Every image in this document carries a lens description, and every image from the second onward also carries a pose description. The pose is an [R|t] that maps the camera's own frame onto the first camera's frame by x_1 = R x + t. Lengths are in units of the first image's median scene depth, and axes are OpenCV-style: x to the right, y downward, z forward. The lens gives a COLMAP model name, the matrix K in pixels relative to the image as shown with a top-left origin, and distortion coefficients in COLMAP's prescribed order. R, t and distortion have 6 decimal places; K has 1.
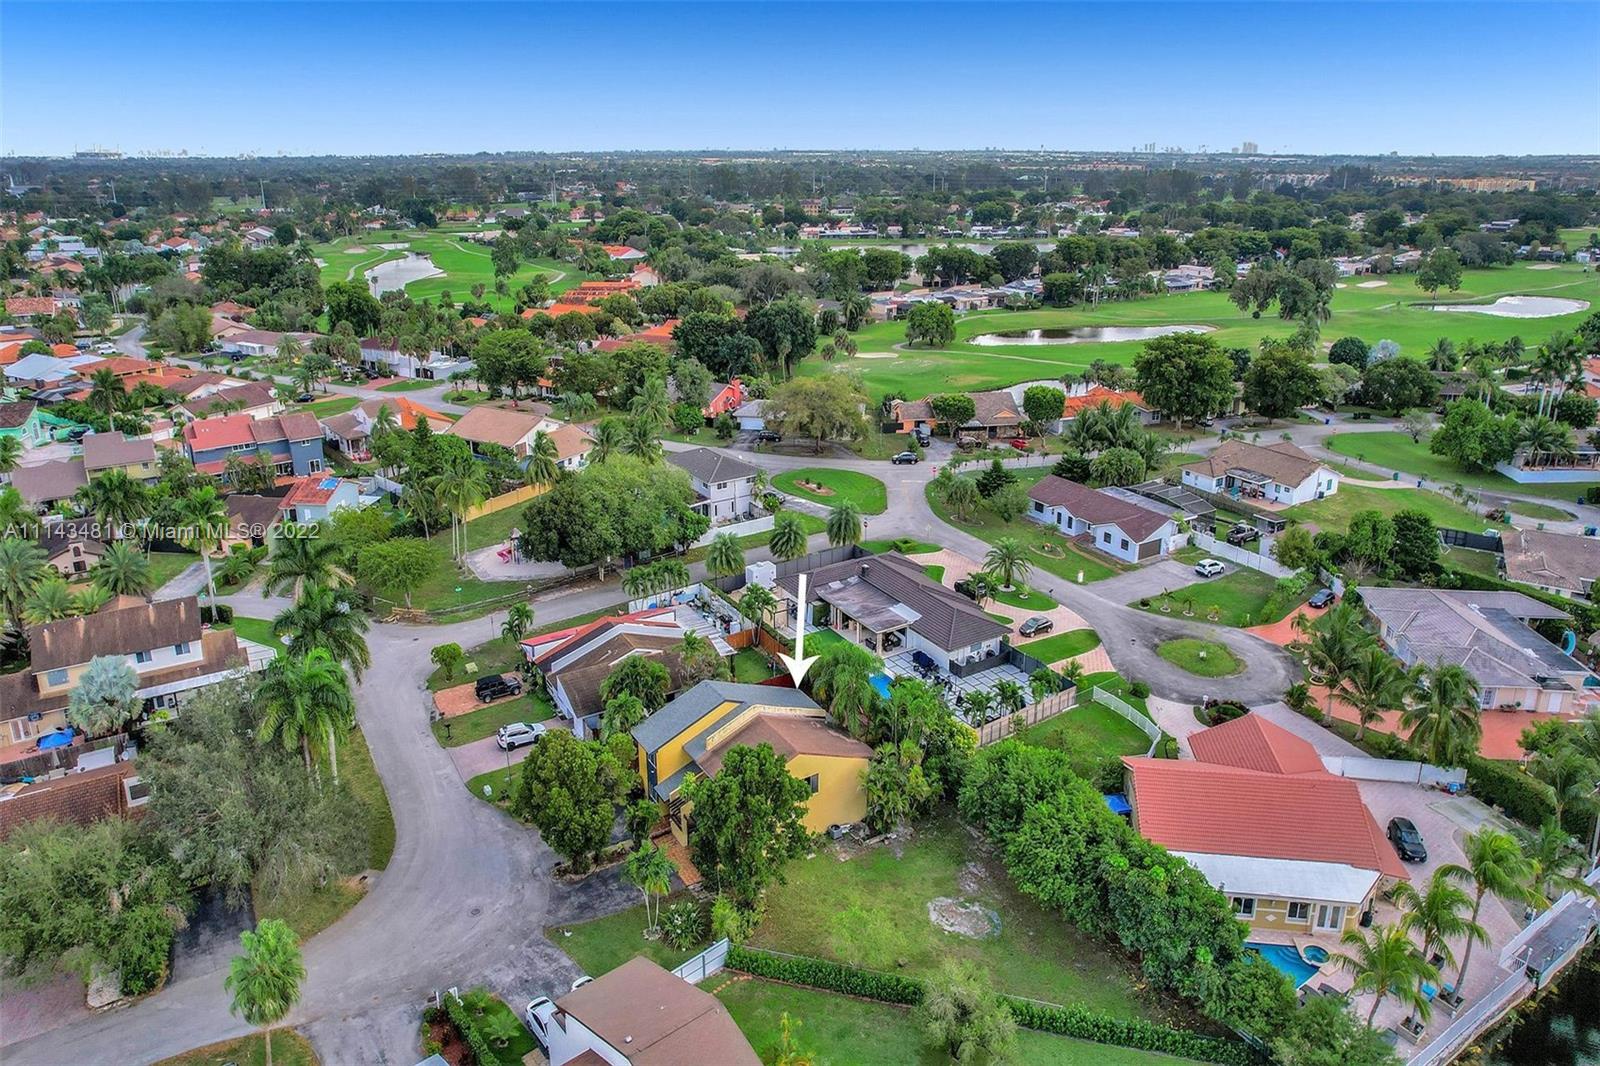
lens RADIAL K [[1032.3, 0, 800.0], [0, 1032.3, 533.0], [0, 0, 1]] dist [-0.056160, 0.004215]
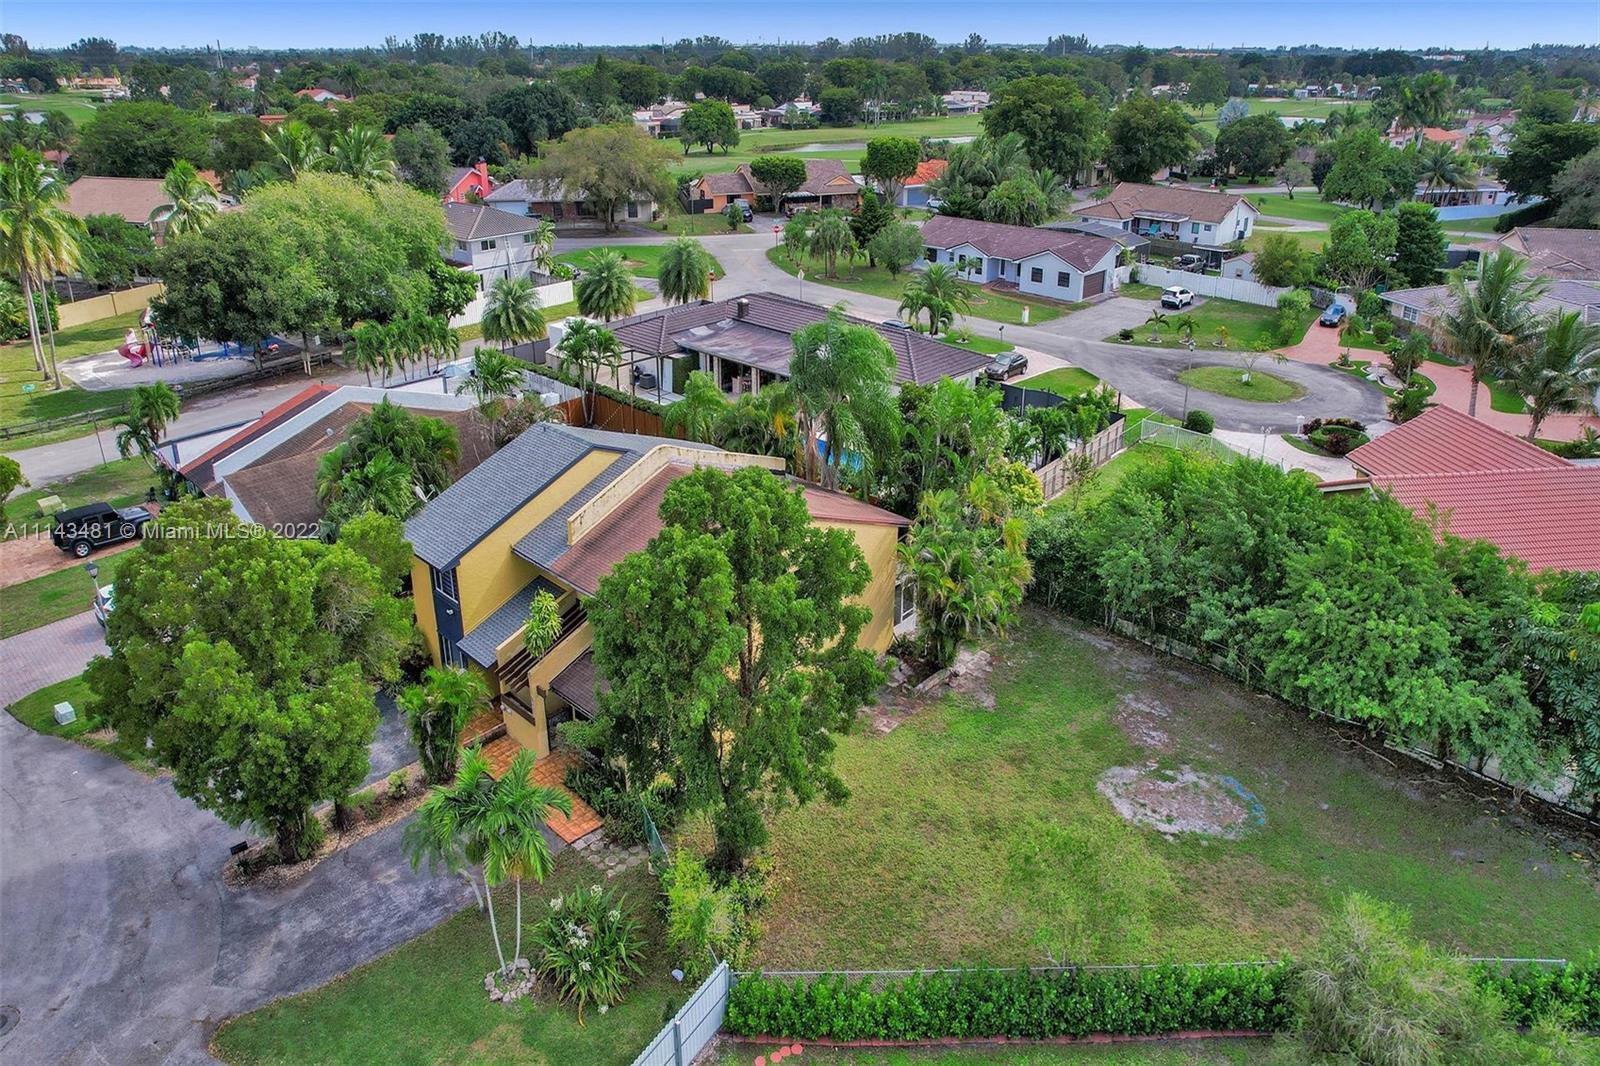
lens RADIAL K [[991.5, 0, 807.4], [0, 991.5, 473.3], [0, 0, 1]] dist [-0.069580, 0.053277]
pose [[0.959169, -0.089120, 0.268424, -0.083051], [0.083991, 0.995998, 0.030554, 0.138284], [-0.270073, -0.006761, 0.962816, 0.431071]]
